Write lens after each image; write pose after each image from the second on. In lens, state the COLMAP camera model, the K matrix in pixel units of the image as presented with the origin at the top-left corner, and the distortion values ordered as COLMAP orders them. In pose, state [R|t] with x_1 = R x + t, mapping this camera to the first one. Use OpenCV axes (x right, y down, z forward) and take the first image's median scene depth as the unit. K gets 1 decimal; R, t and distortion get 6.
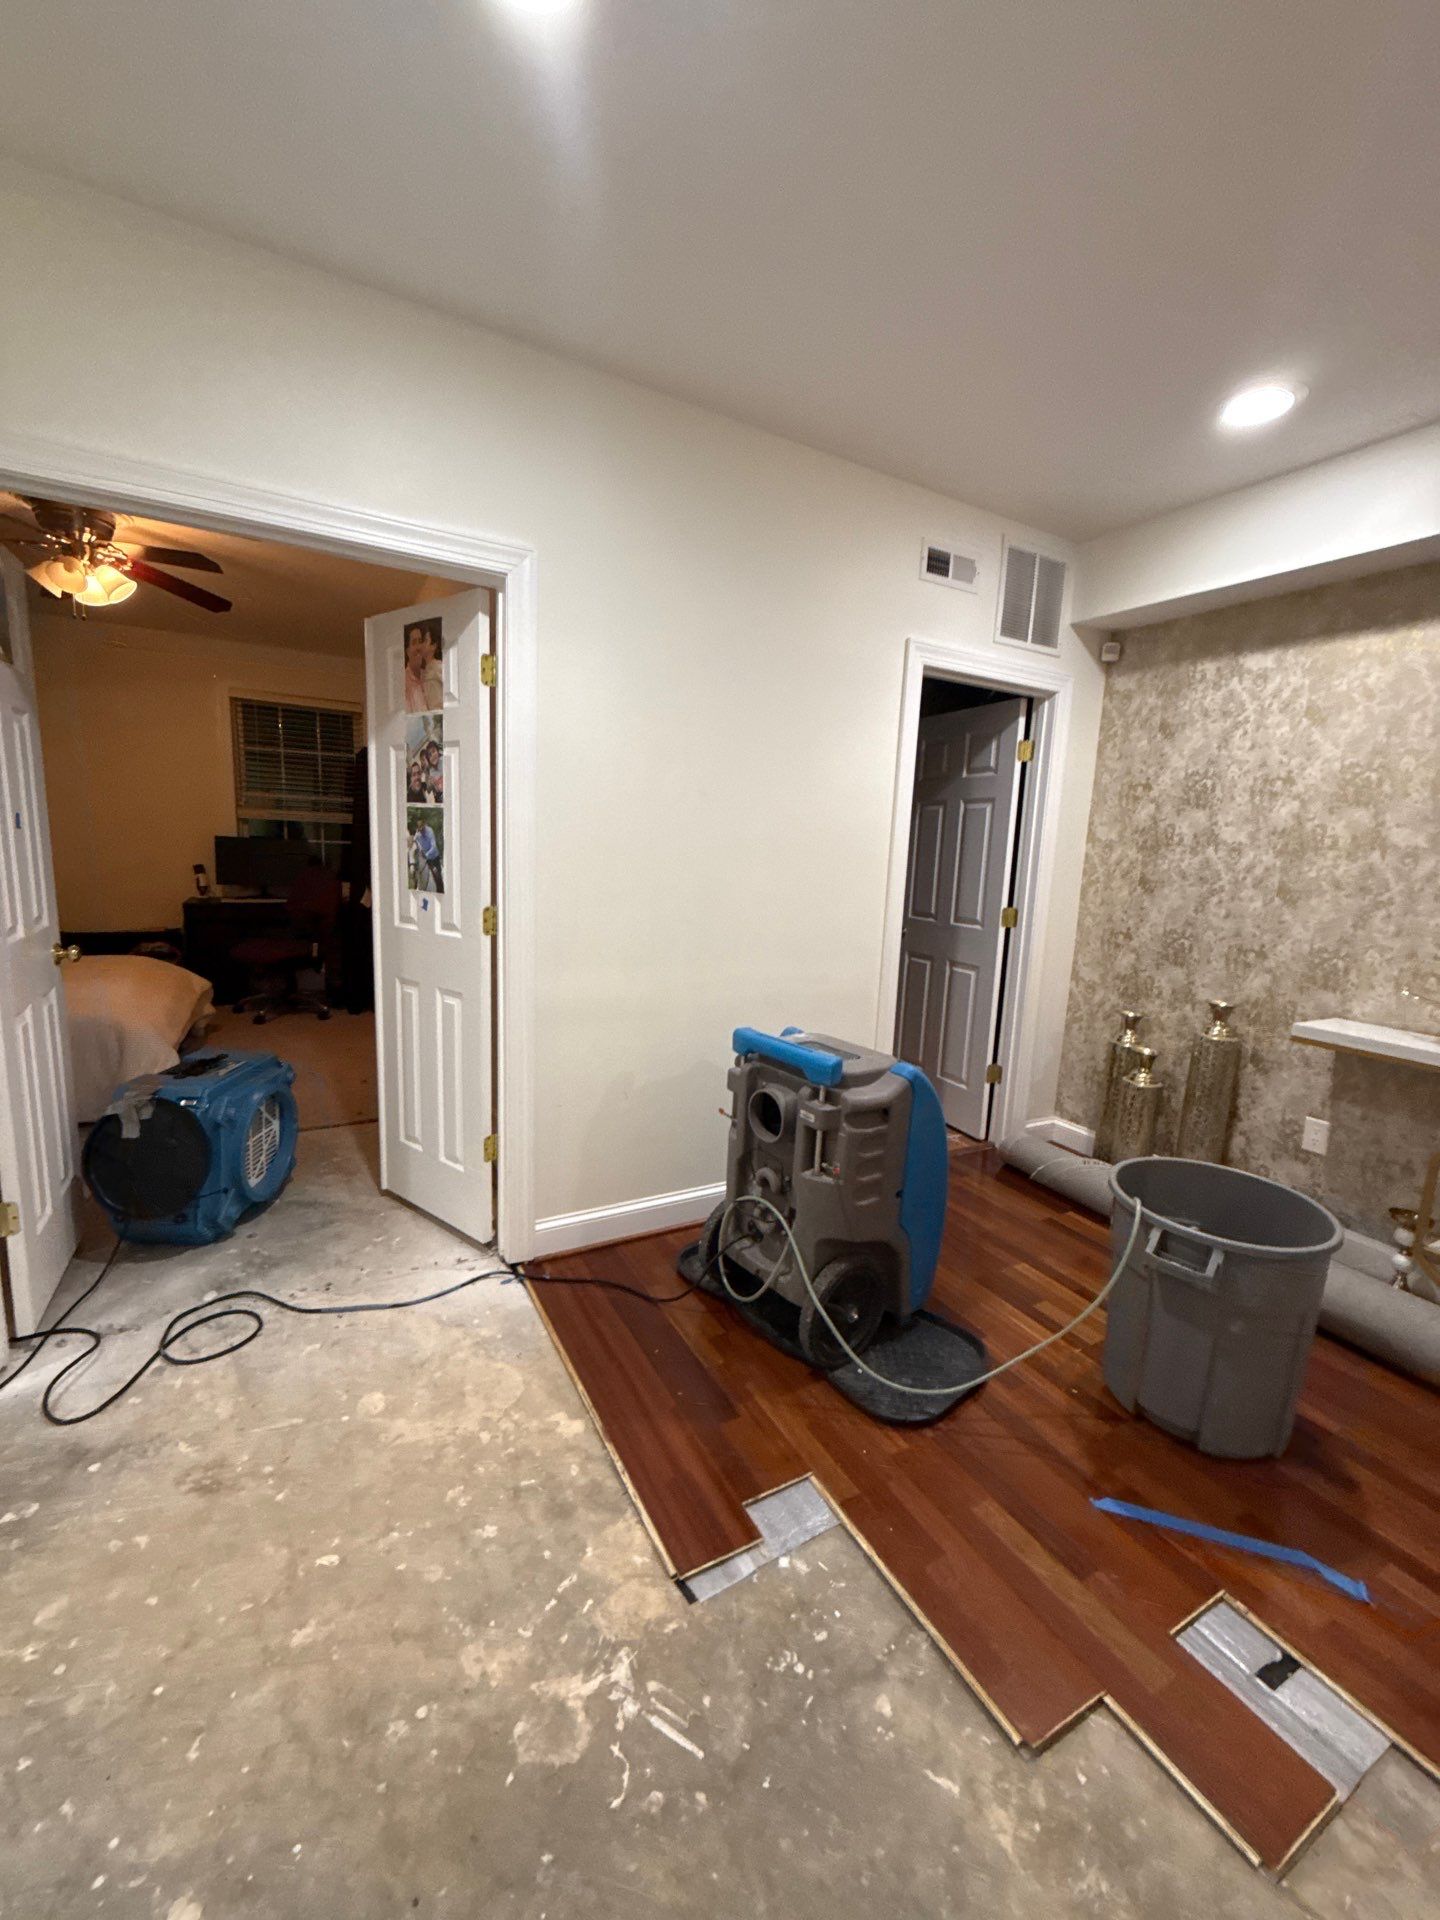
lens RADIAL K [[766.2, 0, 716.1], [0, 766.2, 948.6], [0, 0, 1]] dist [-0.001377, 0.000125]
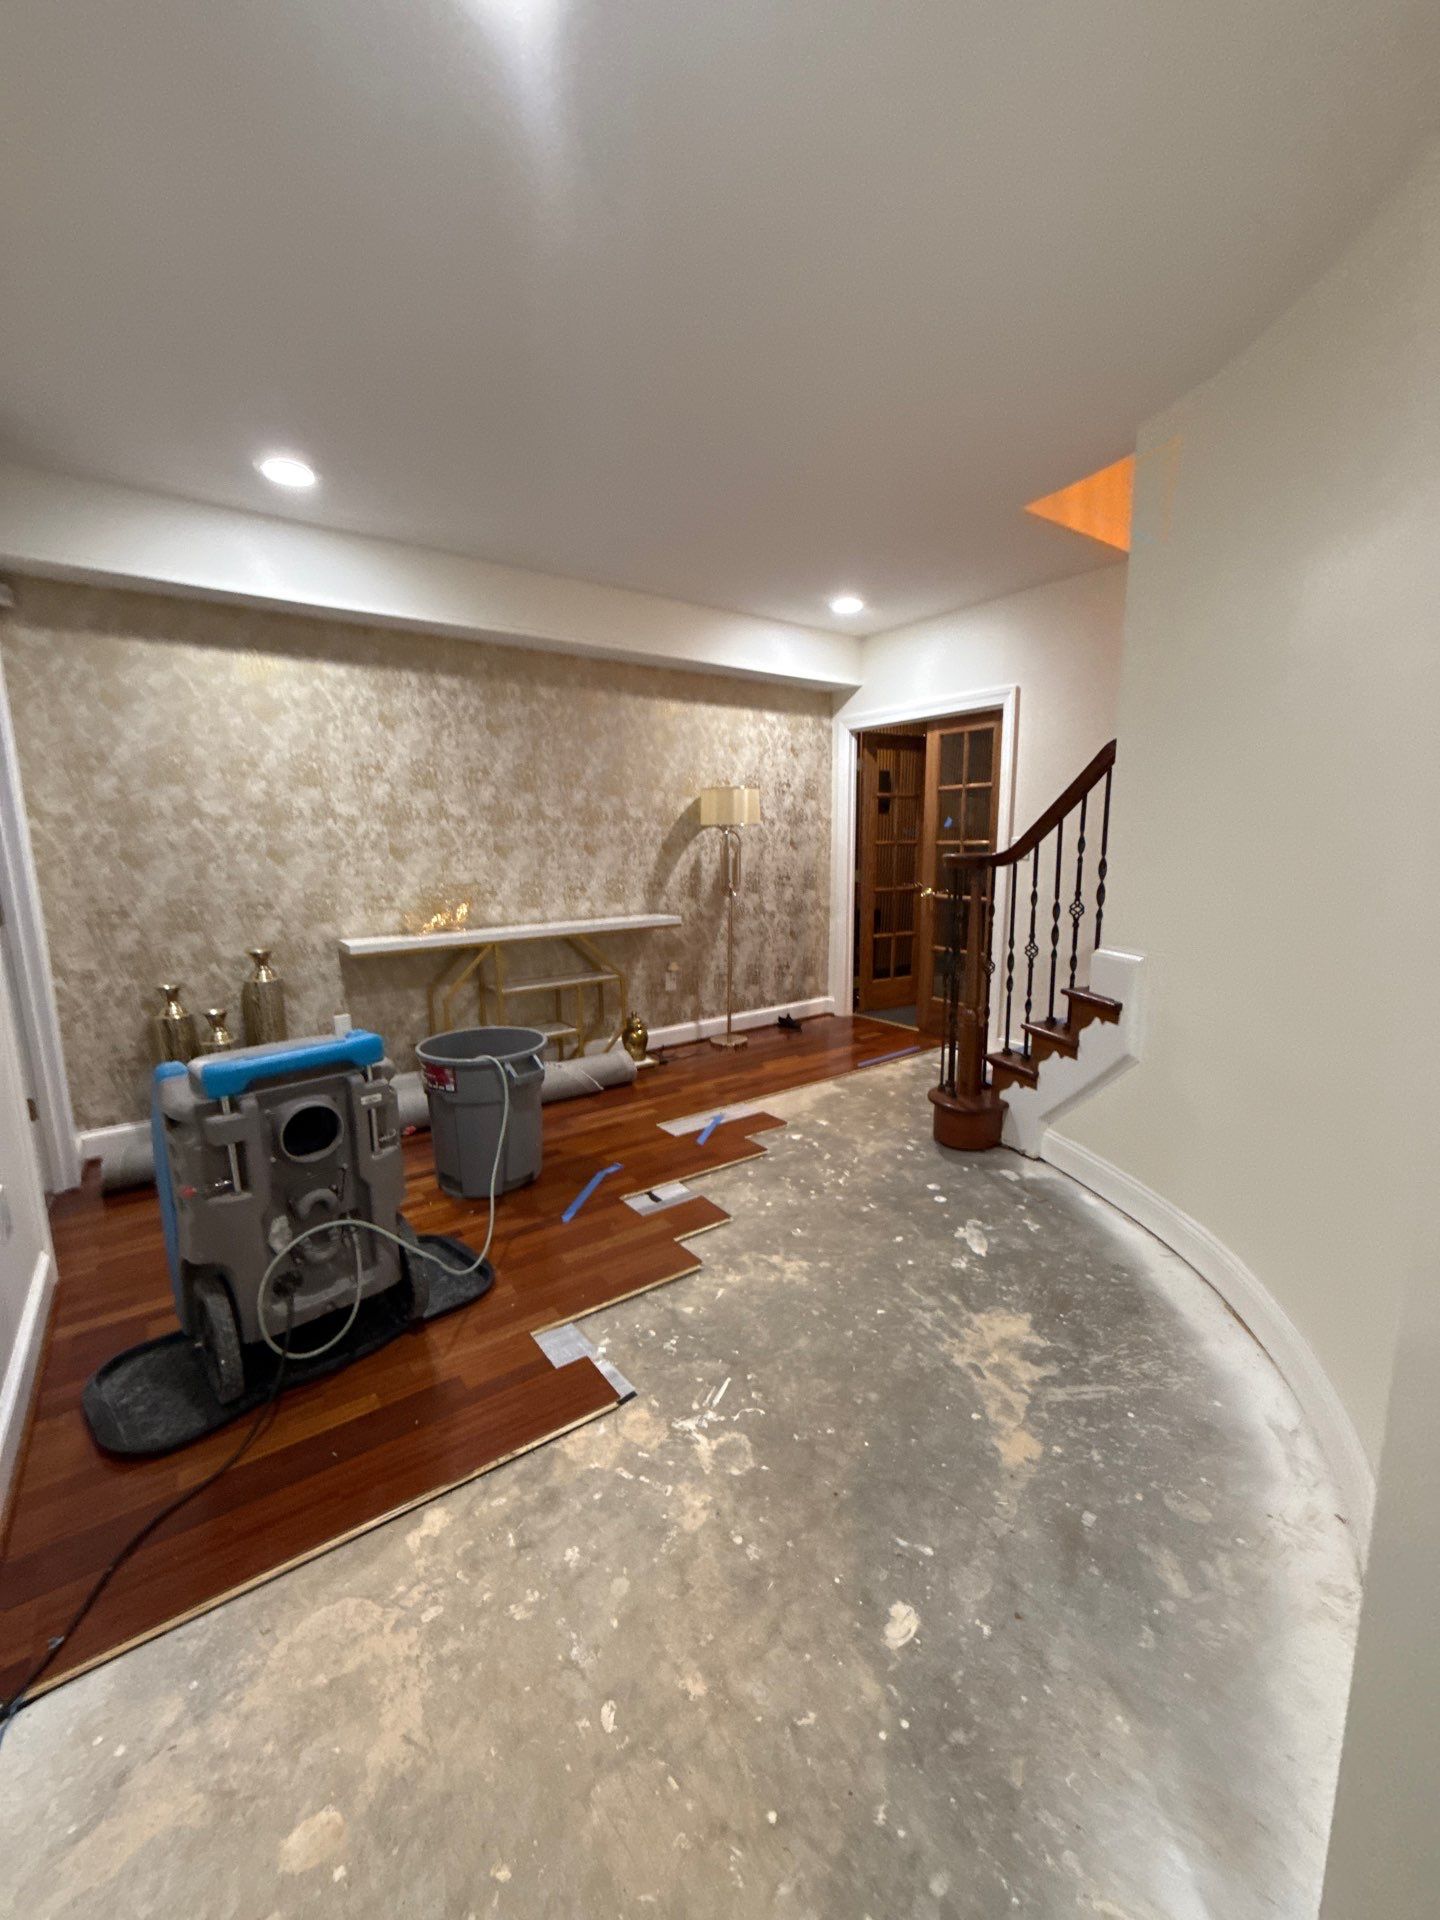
lens RADIAL K [[766.2, 0, 714.5], [0, 766.2, 966.5], [0, 0, 1]] dist [-0.001377, 0.000125]
pose [[-0.124335, -0.213480, 0.969003, -1.126166], [0.144396, 0.962292, 0.230529, -0.151068], [-0.981677, 0.168583, -0.088821, 0.808170]]
